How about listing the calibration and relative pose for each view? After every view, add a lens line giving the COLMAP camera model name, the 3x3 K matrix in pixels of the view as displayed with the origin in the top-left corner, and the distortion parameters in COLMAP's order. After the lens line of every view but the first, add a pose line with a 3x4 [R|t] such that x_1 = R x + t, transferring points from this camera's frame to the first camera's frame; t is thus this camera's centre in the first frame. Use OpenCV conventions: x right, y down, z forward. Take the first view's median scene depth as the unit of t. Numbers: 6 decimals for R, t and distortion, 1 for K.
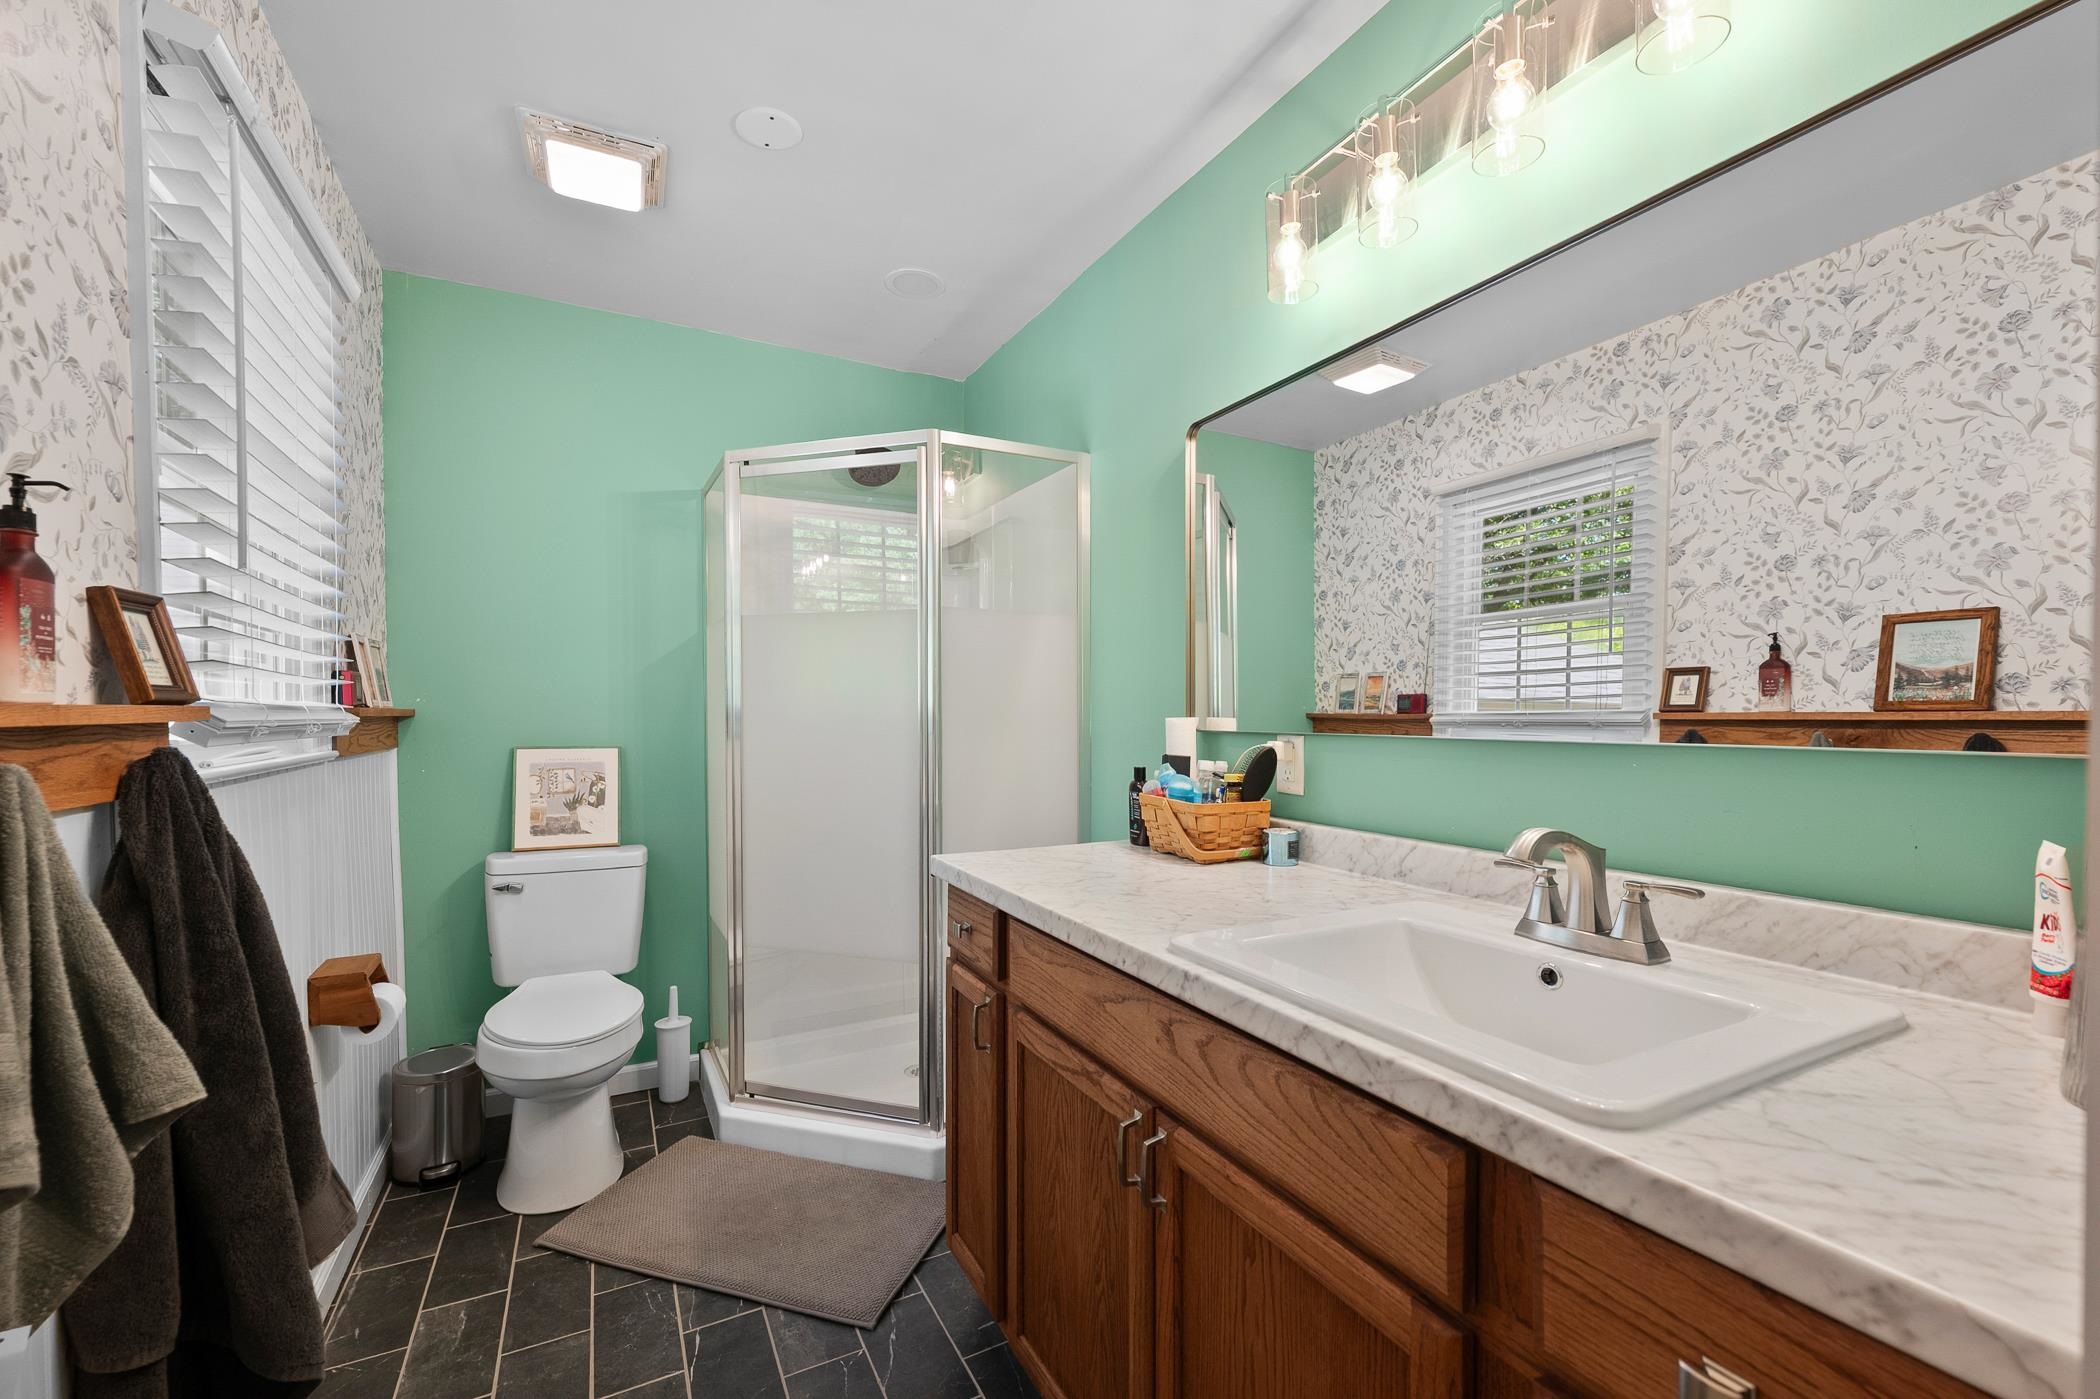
lens RADIAL K [[842.7, 0, 1047.5], [0, 842.7, 712.4], [0, 0, 1]] dist [0.001512, -0.000072]
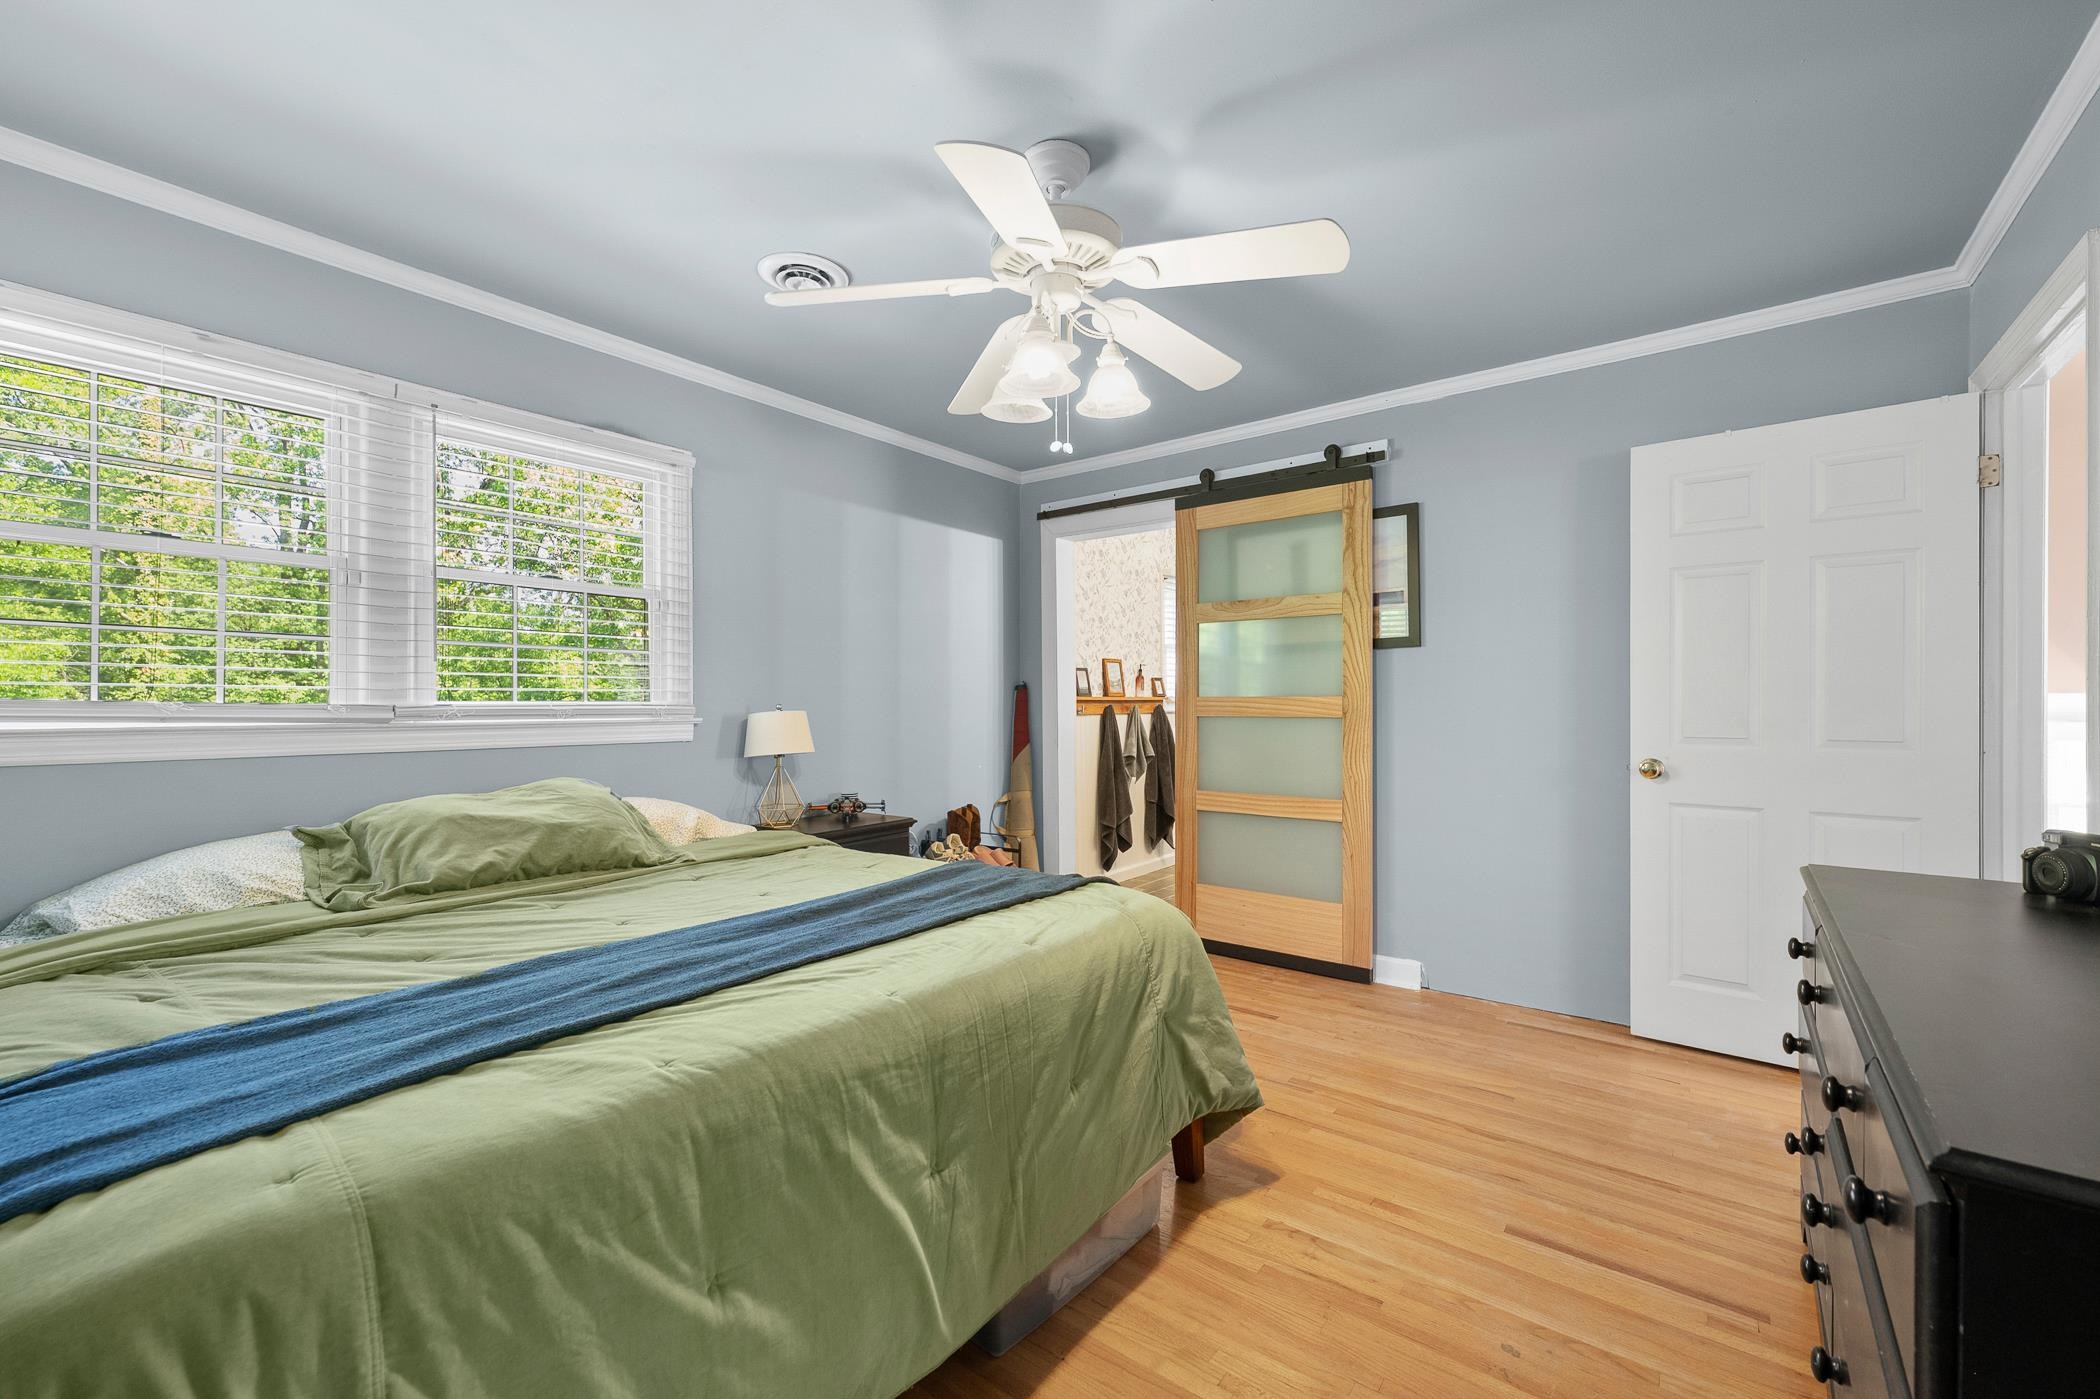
lens RADIAL K [[842.7, 0, 1046.0], [0, 842.7, 704.7], [0, 0, 1]] dist [0.001512, -0.000072]
pose [[0.402711, -0.001800, -0.915325, 4.021631], [-0.004969, 0.999979, -0.004152, 0.071849], [0.915314, 0.006220, 0.402694, -2.088685]]
